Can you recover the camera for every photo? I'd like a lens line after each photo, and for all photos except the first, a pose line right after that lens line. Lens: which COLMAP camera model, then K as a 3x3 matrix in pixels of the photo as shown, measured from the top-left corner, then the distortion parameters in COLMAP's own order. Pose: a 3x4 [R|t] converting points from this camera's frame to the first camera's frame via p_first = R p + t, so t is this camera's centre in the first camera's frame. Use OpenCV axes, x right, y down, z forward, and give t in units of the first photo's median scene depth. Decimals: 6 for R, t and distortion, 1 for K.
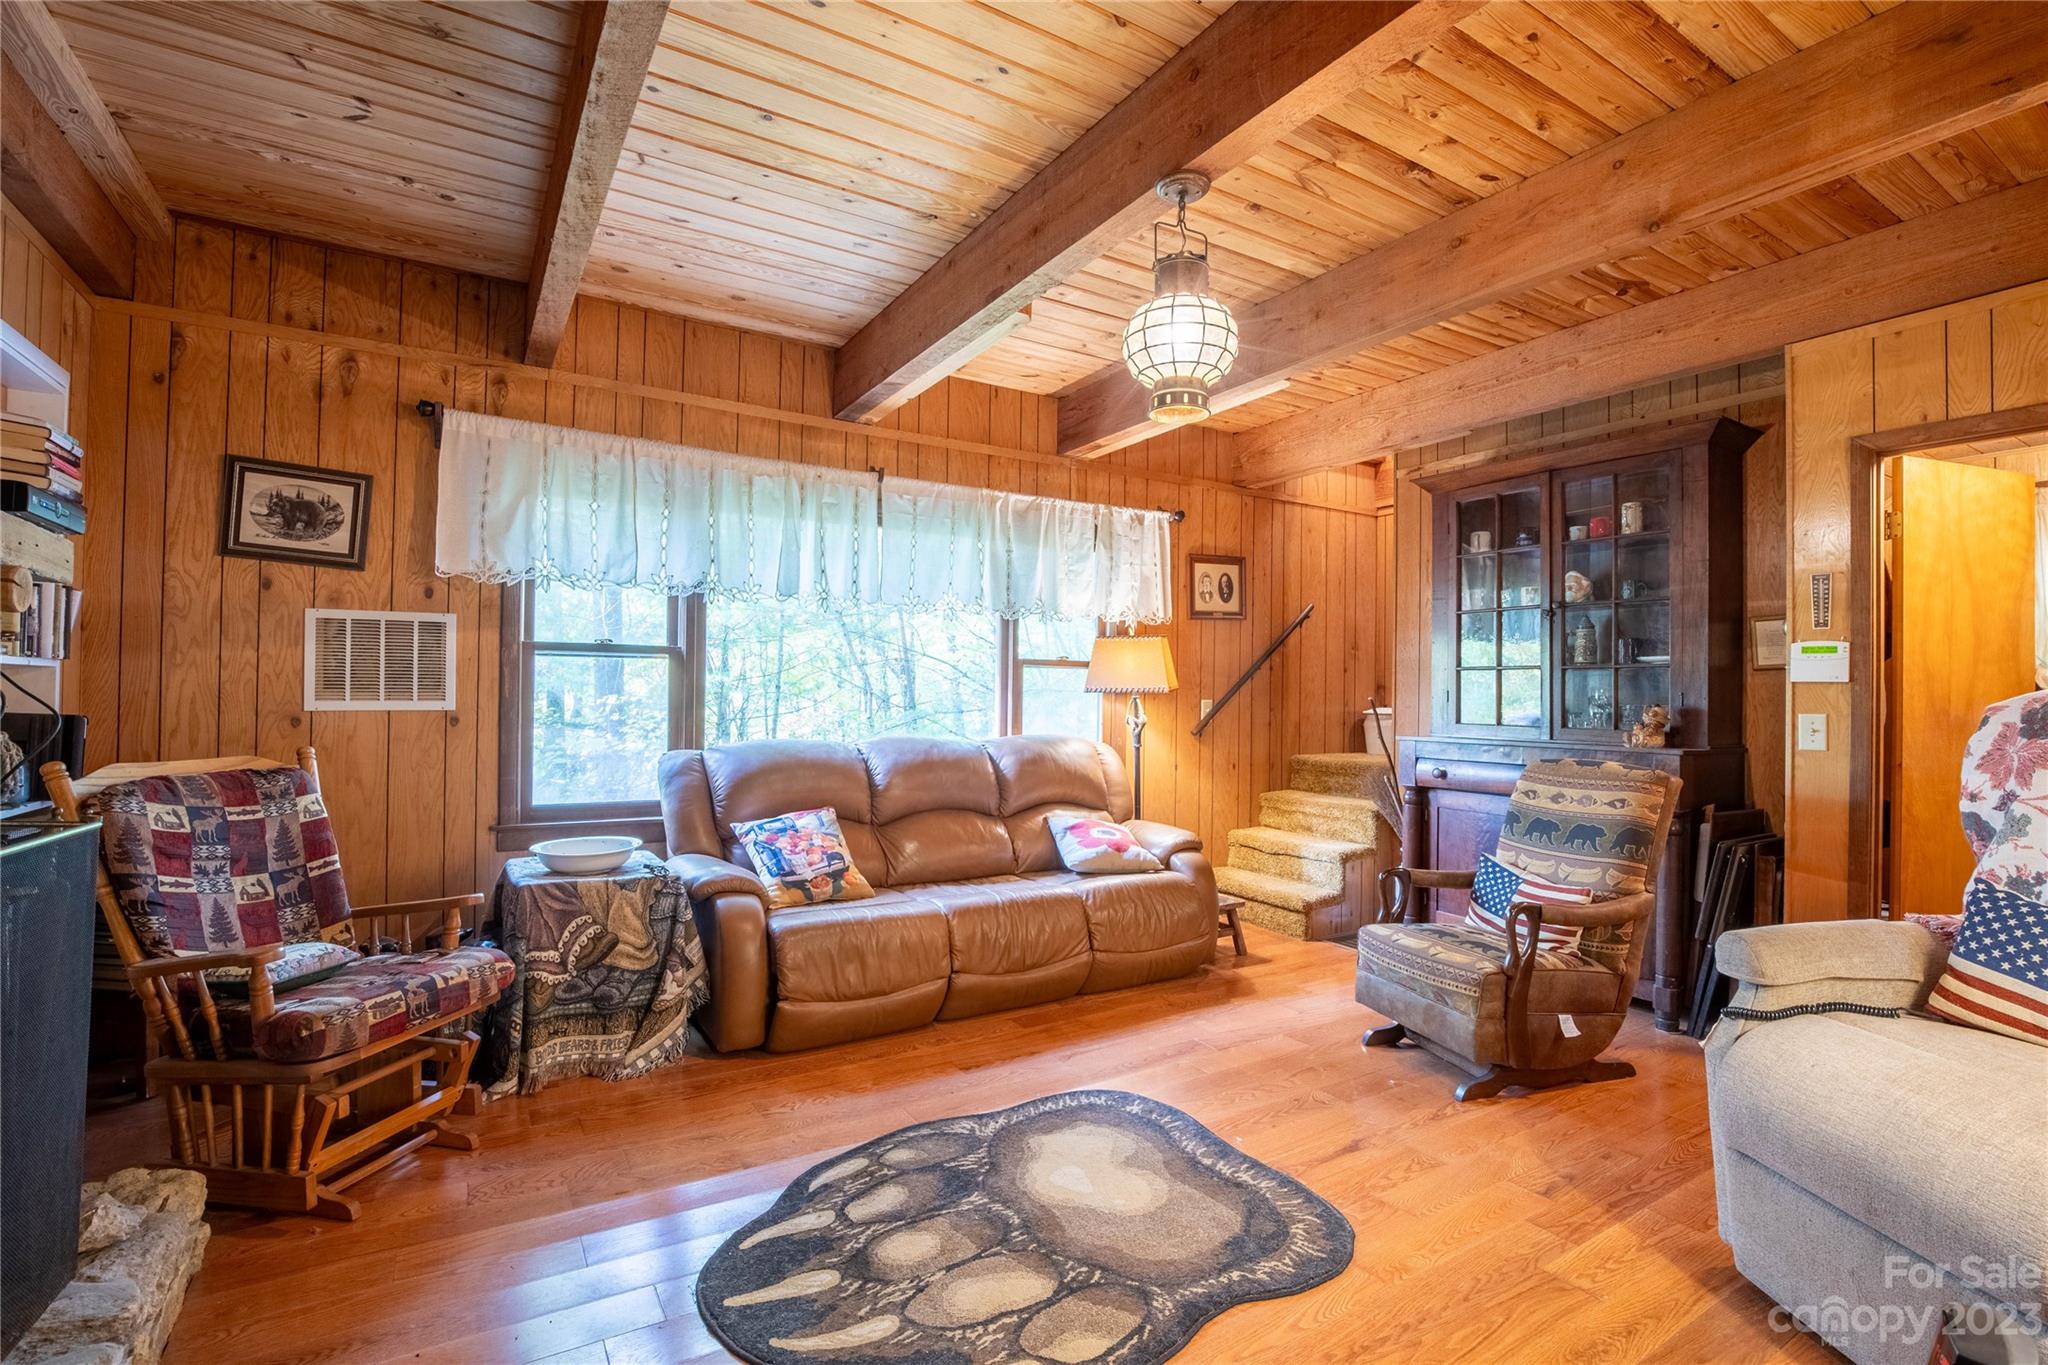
lens RADIAL K [[960.2, 0, 1028.8], [0, 960.2, 683.7], [0, 0, 1]] dist [-0.034610, 0.006225]
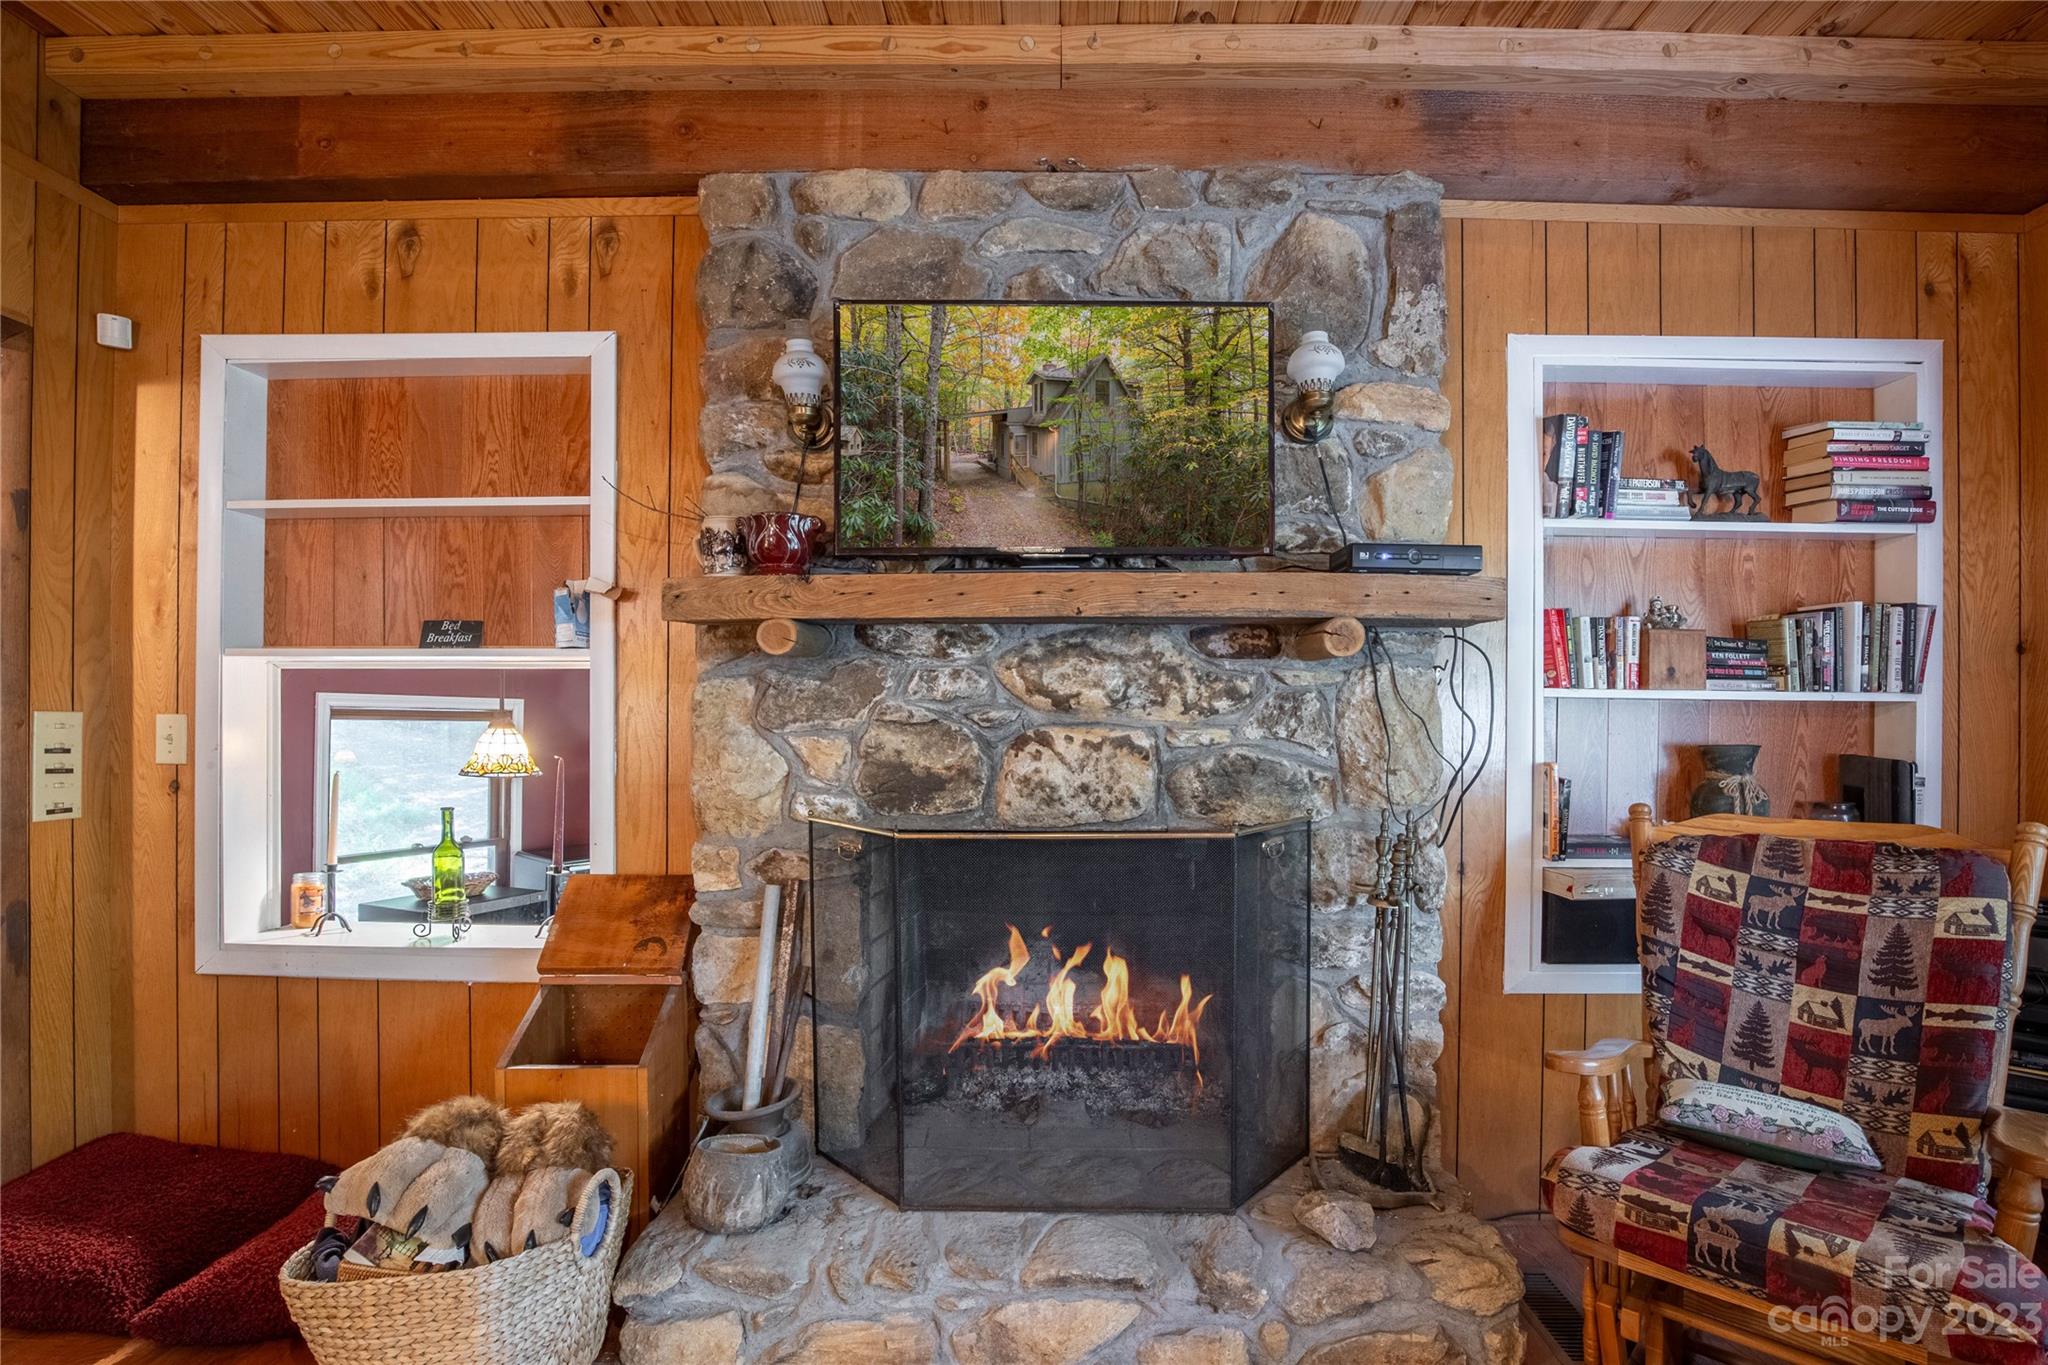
lens RADIAL K [[960.2, 0, 1040.0], [0, 960.2, 717.5], [0, 0, 1]] dist [-0.034610, 0.006225]
pose [[-0.533249, -0.016623, -0.845795, 0.087271], [-0.003583, 0.999842, -0.017392, 0.015576], [0.845951, -0.006244, -0.533225, 0.944416]]
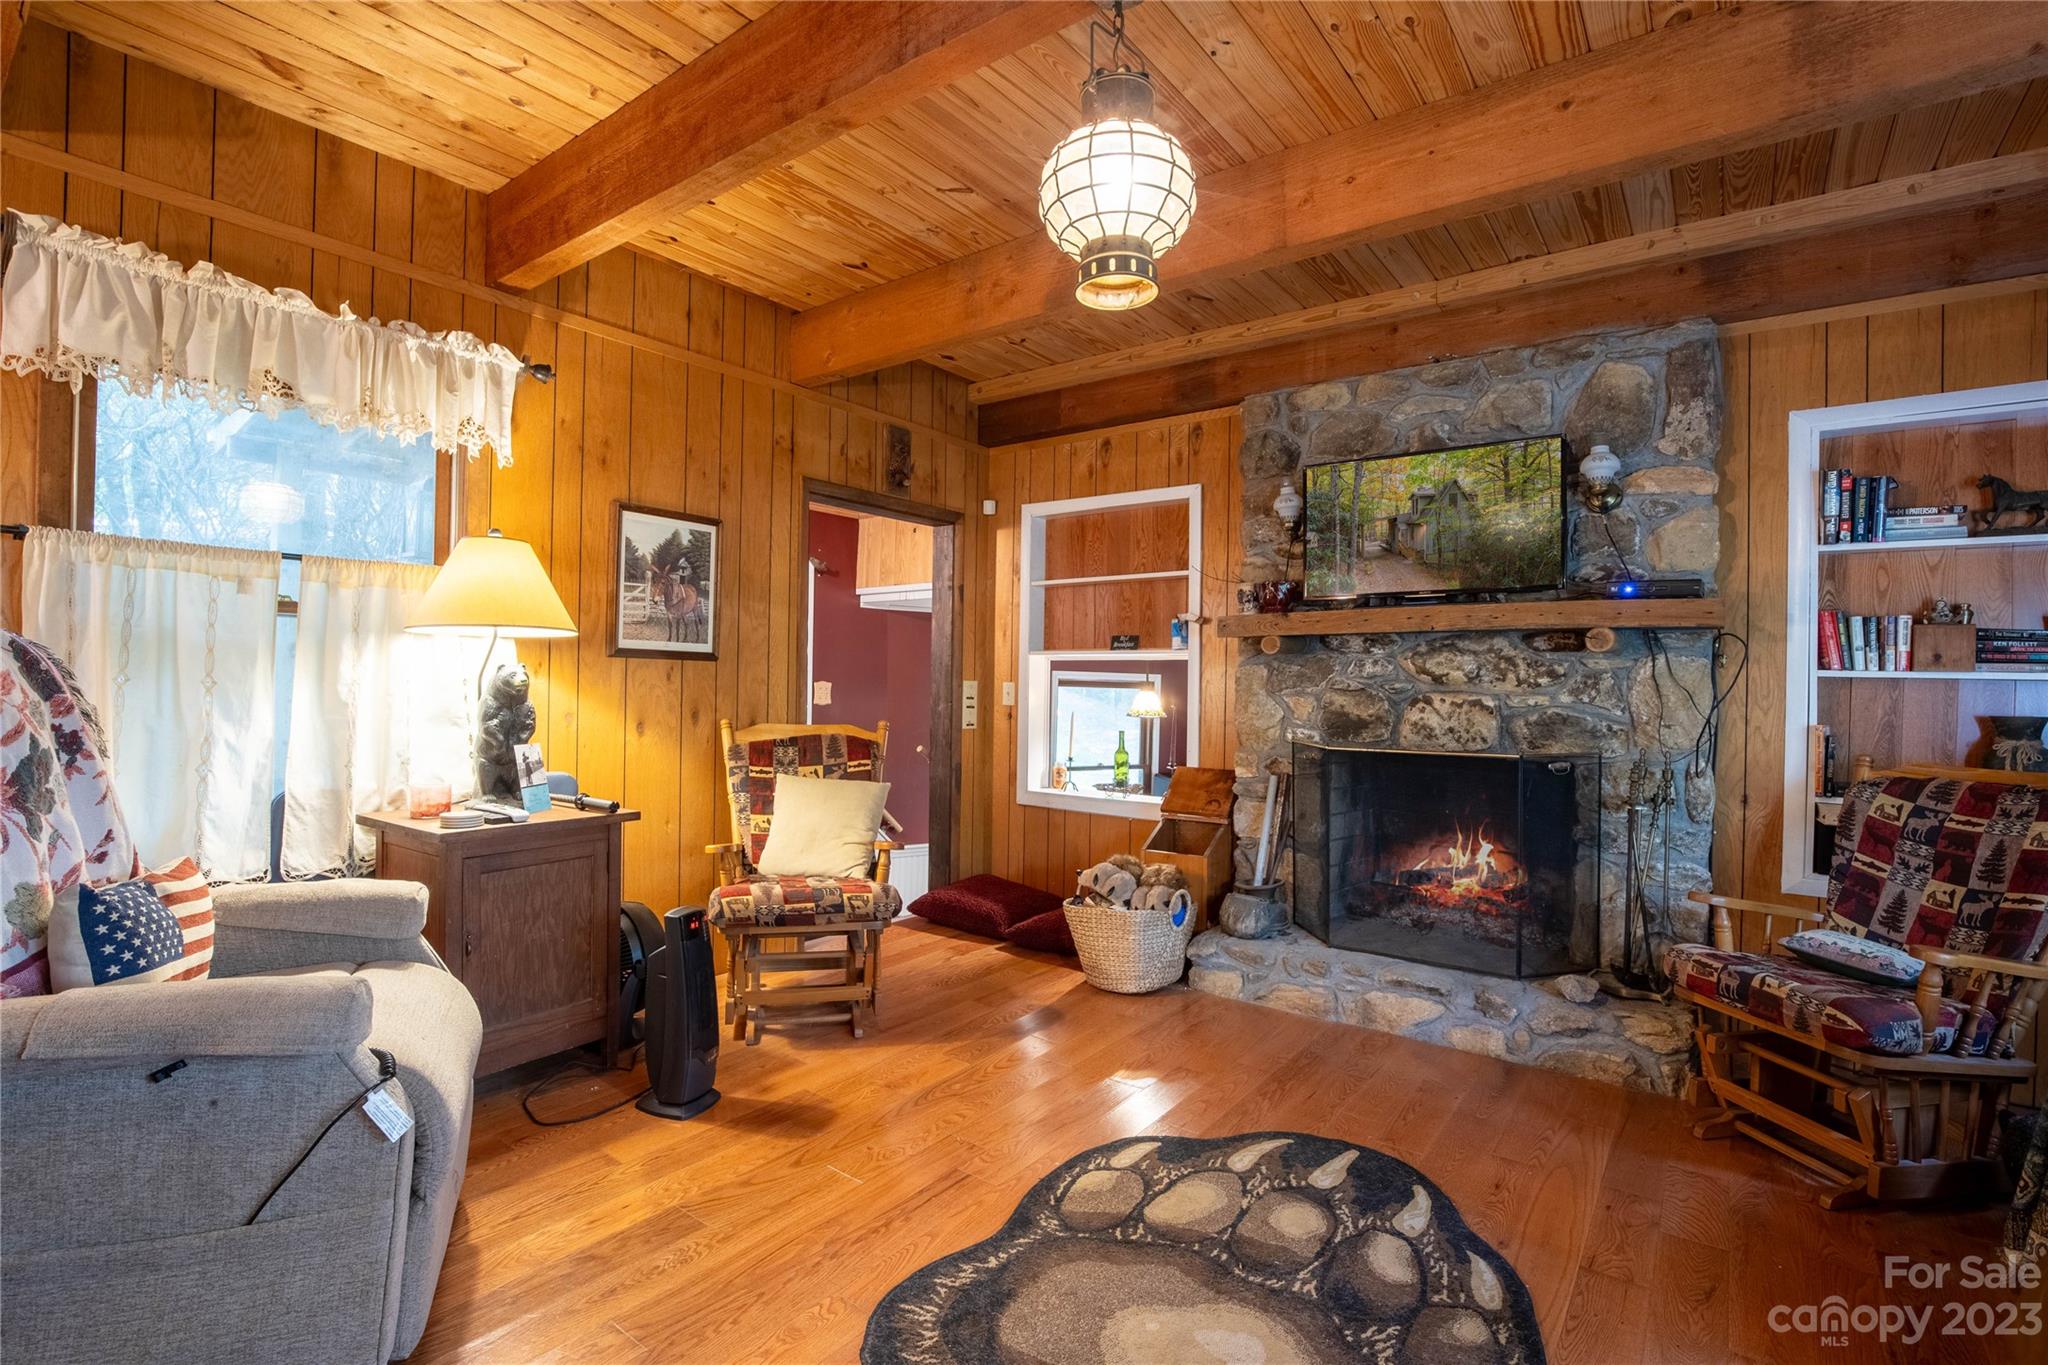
lens RADIAL K [[960.2, 0, 1020.3], [0, 960.2, 690.4], [0, 0, 1]] dist [-0.034610, 0.006225]
pose [[-0.936026, -0.025419, -0.351013, 0.487264], [-0.024542, 0.999675, -0.006948, 0.031370], [0.351075, 0.002112, -0.936345, 1.703006]]
